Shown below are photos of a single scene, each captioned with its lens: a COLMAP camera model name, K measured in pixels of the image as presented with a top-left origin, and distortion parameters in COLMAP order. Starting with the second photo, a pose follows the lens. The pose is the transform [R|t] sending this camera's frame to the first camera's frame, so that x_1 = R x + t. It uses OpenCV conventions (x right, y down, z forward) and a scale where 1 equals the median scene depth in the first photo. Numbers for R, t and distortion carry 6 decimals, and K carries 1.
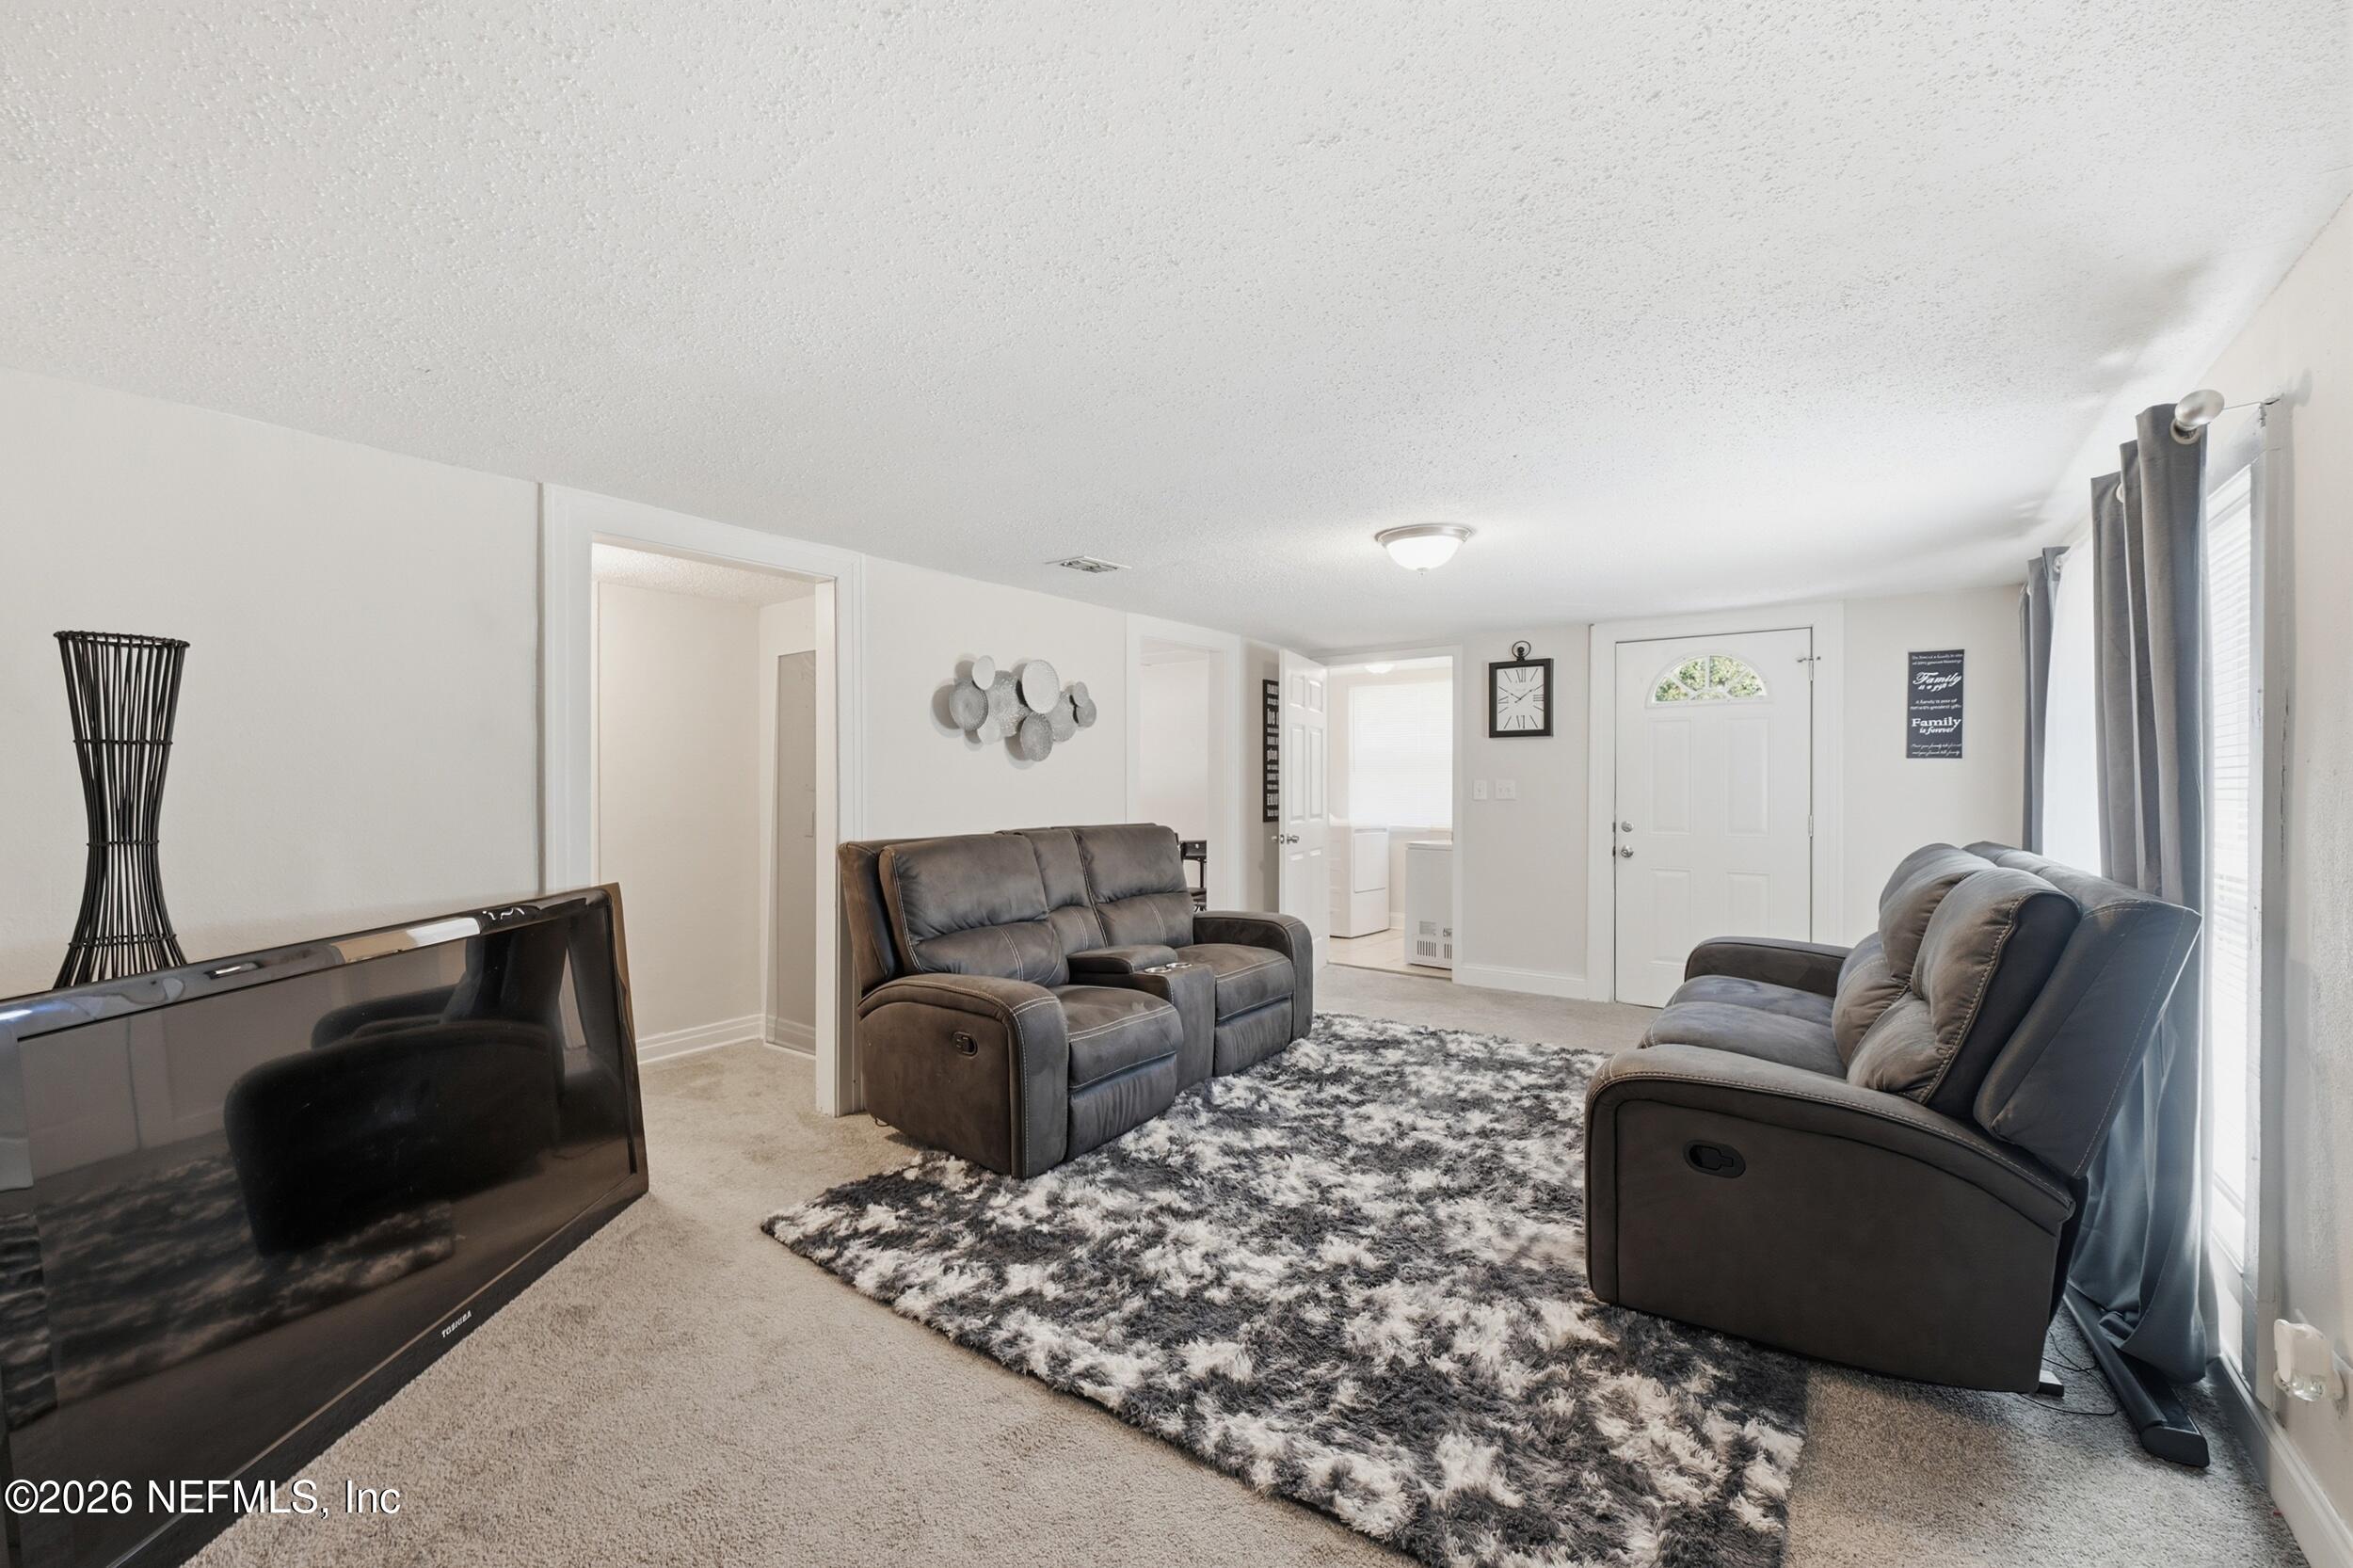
lens RADIAL K [[954.5, 0, 1176.5], [0, 954.5, 784.0], [0, 0, 1]] dist [-0.000769, -0.000066]
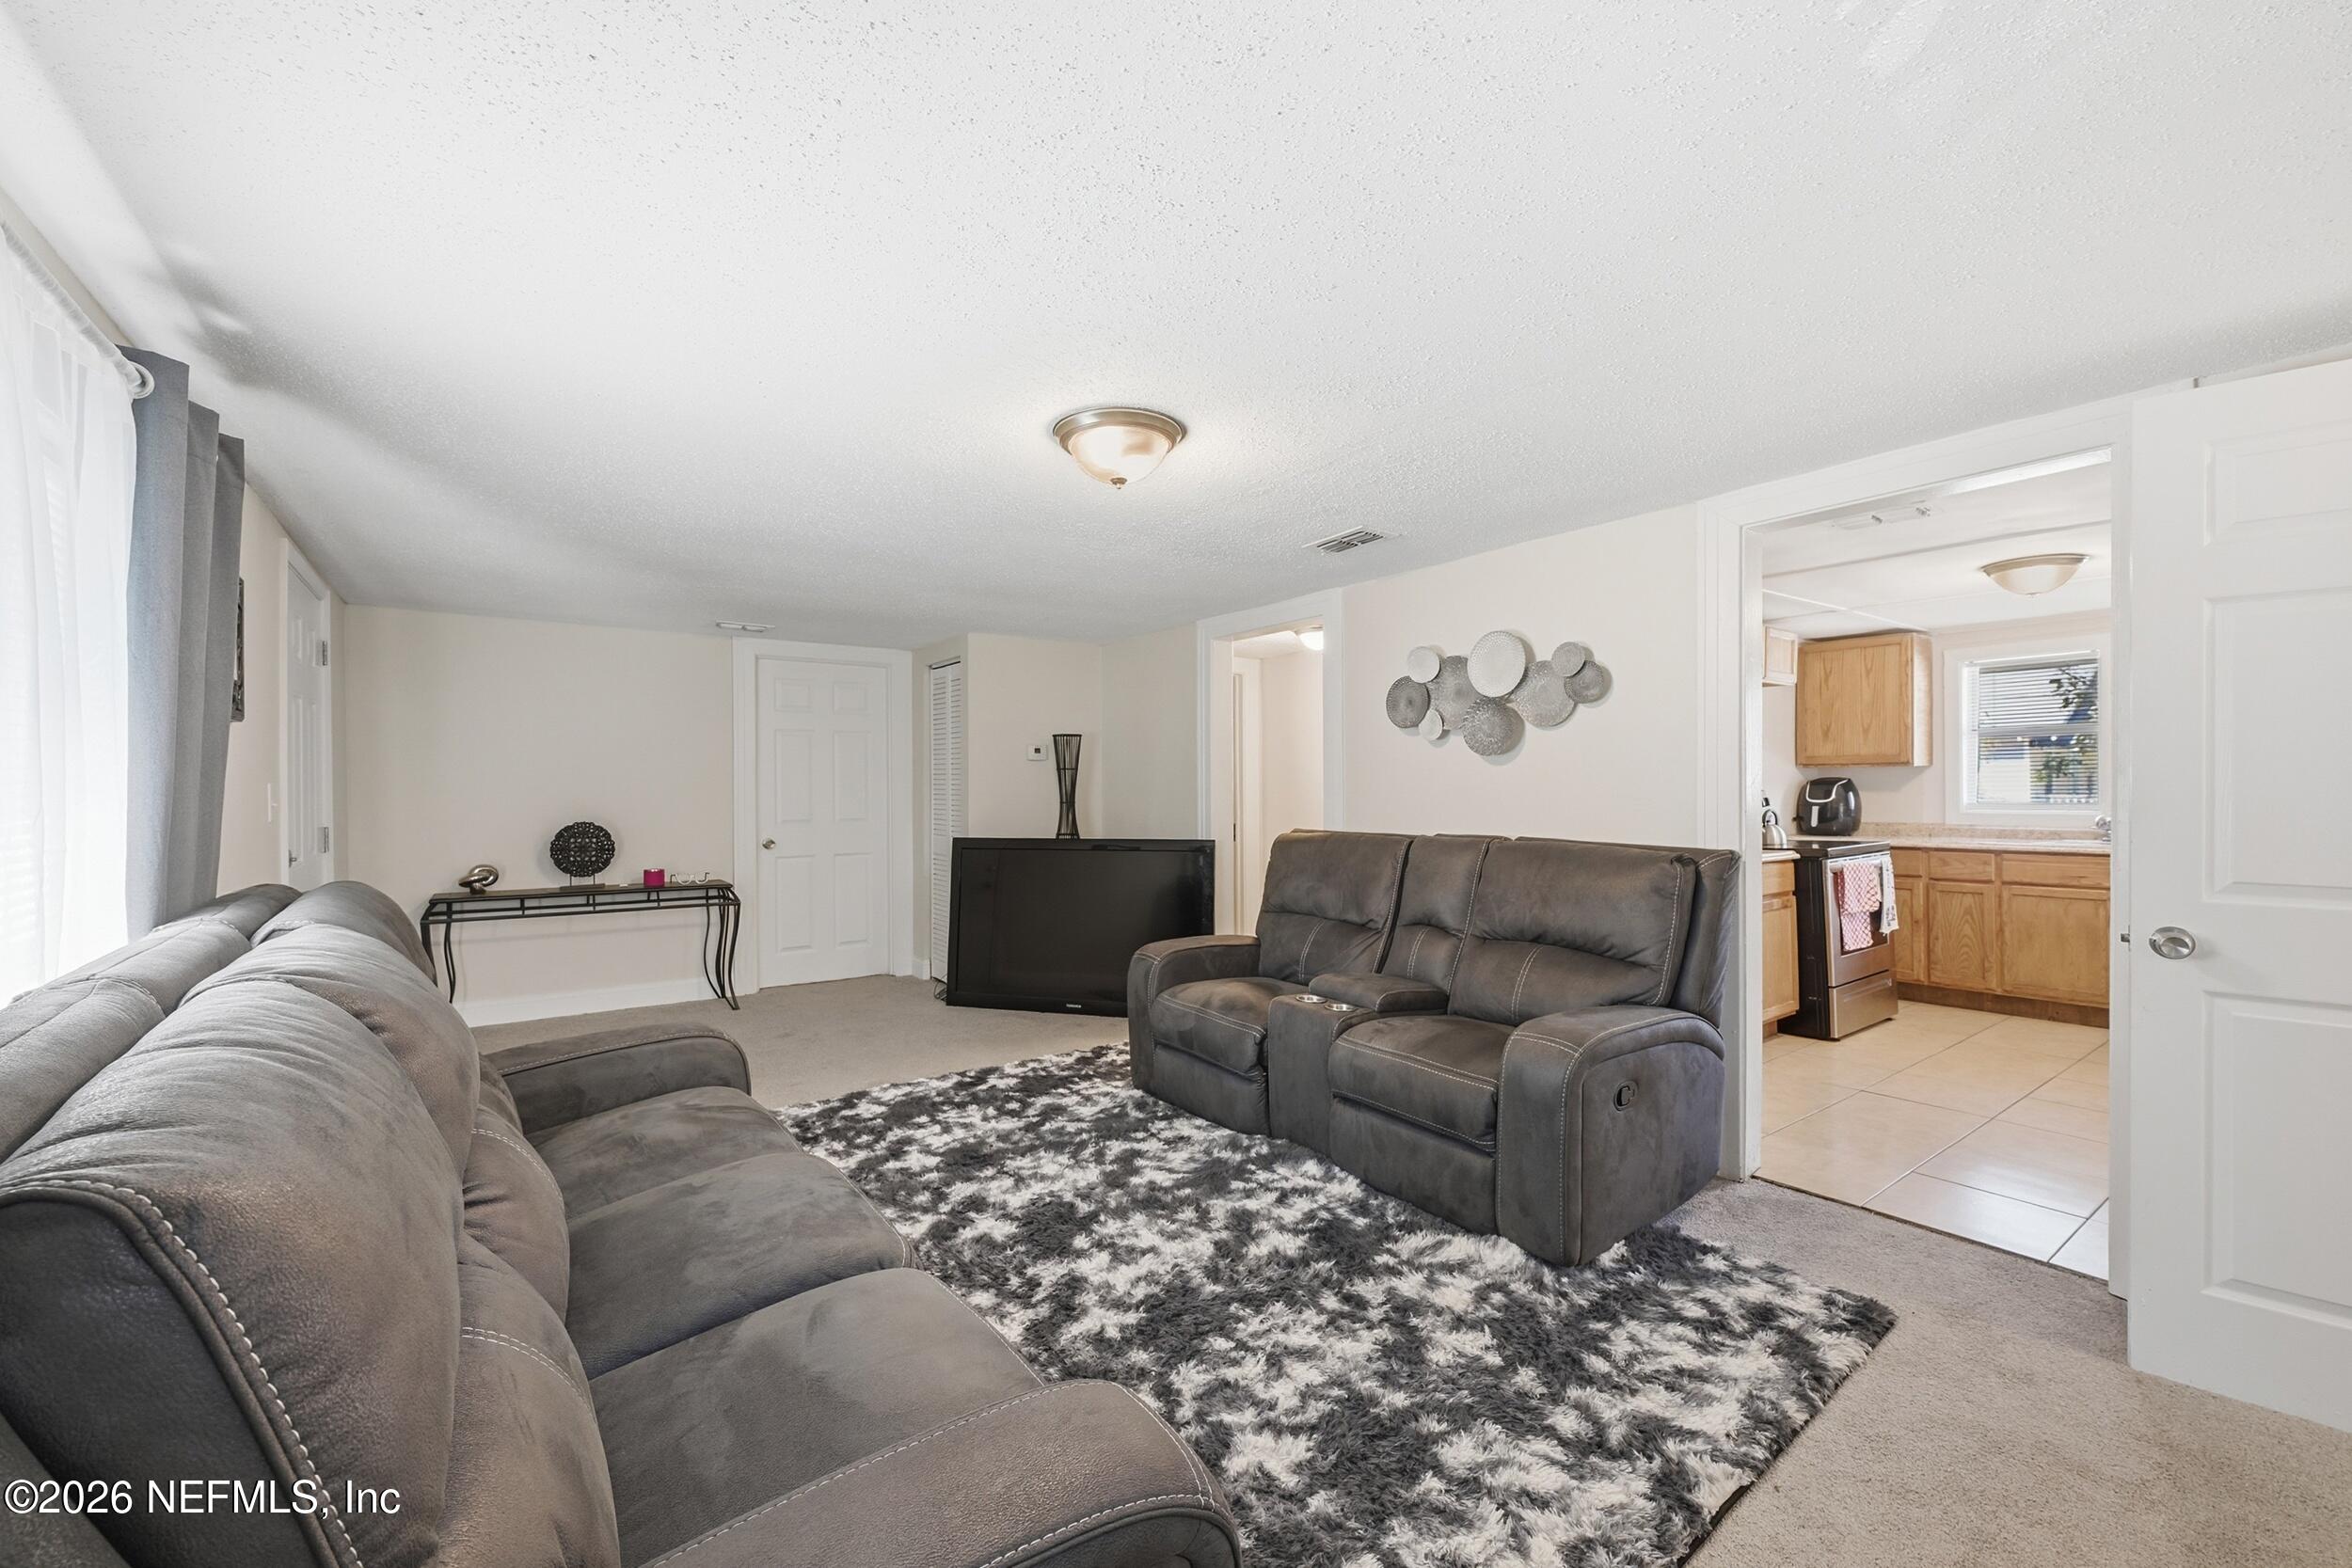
lens RADIAL K [[954.0, 0, 1176.0], [0, 954.0, 784.0], [0, 0, 1]] dist [-0.000769, -0.000066]
pose [[-0.315388, 0.002245, -0.948960, 0.959258], [-0.002135, 0.999993, 0.003075, -0.001209], [0.948960, 0.002996, -0.315381, 1.322639]]
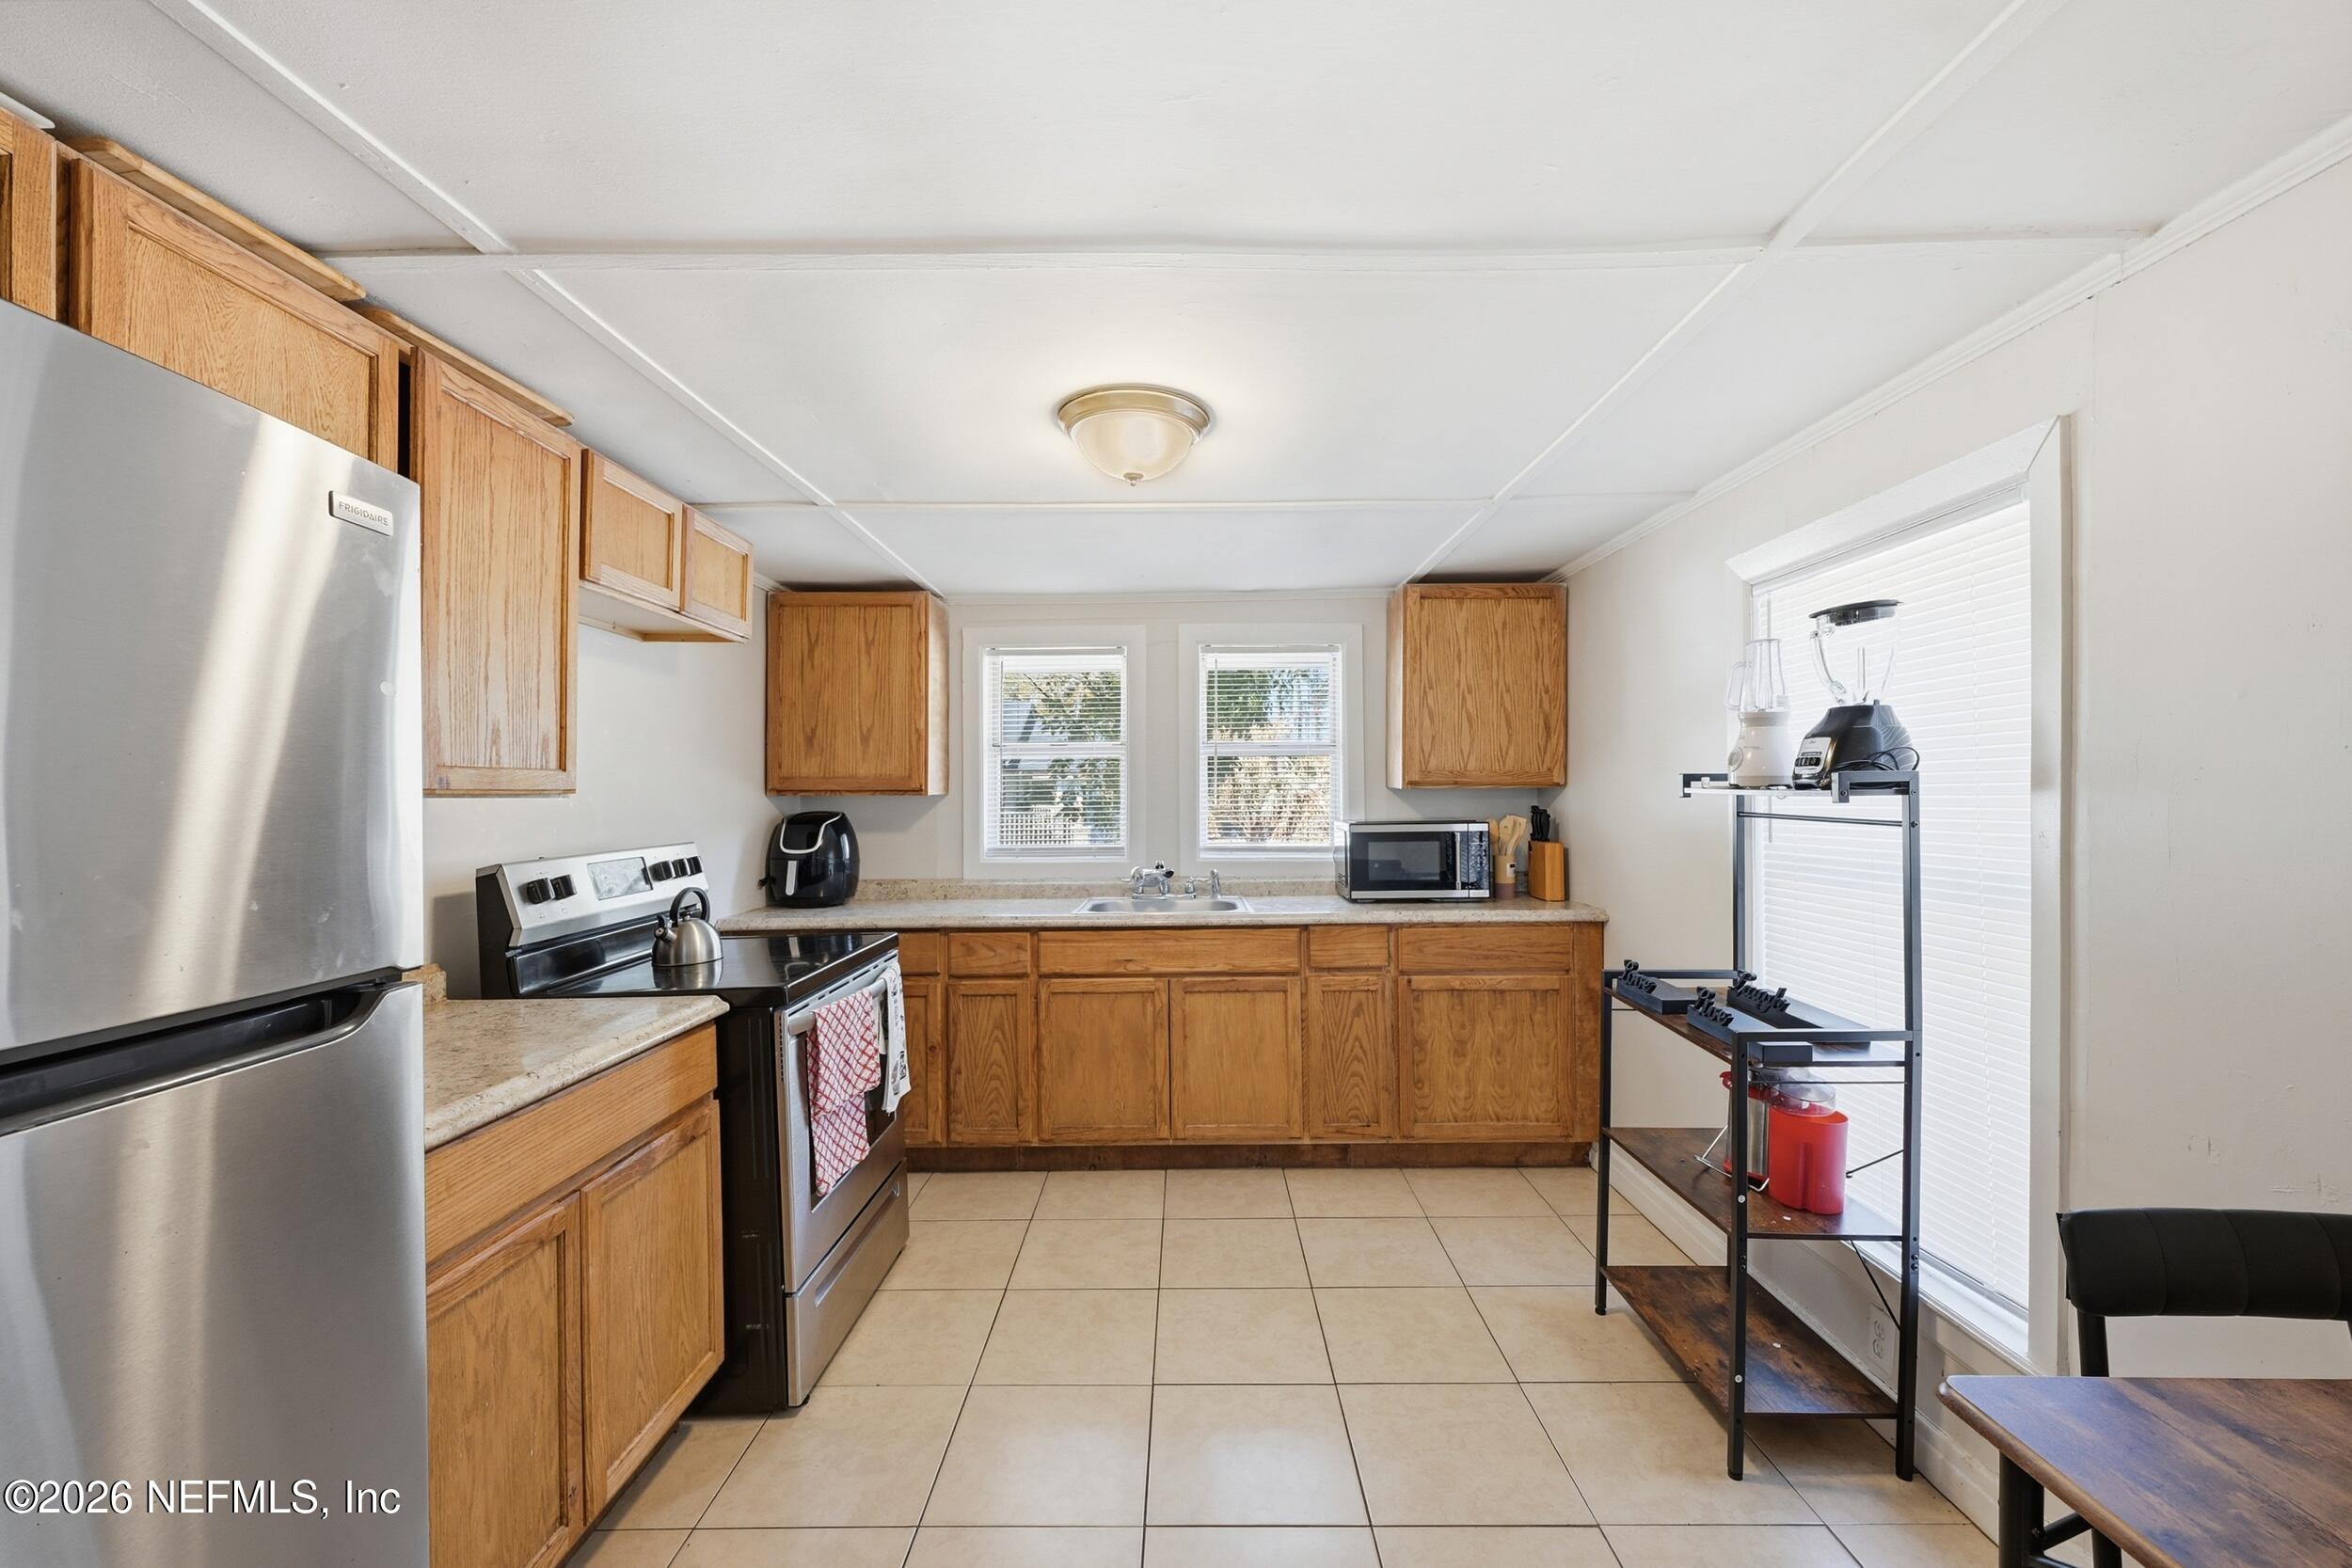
lens RADIAL K [[948.1, 0, 1176.0], [0, 948.1, 784.0], [0, 0, 1]] dist [0.000291, 0.000037]
pose [[0.576271, -0.008212, -0.817218, 0.006618], [-0.005032, 0.999895, -0.013596, -0.030426], [0.817243, 0.011947, 0.576169, 1.632601]]
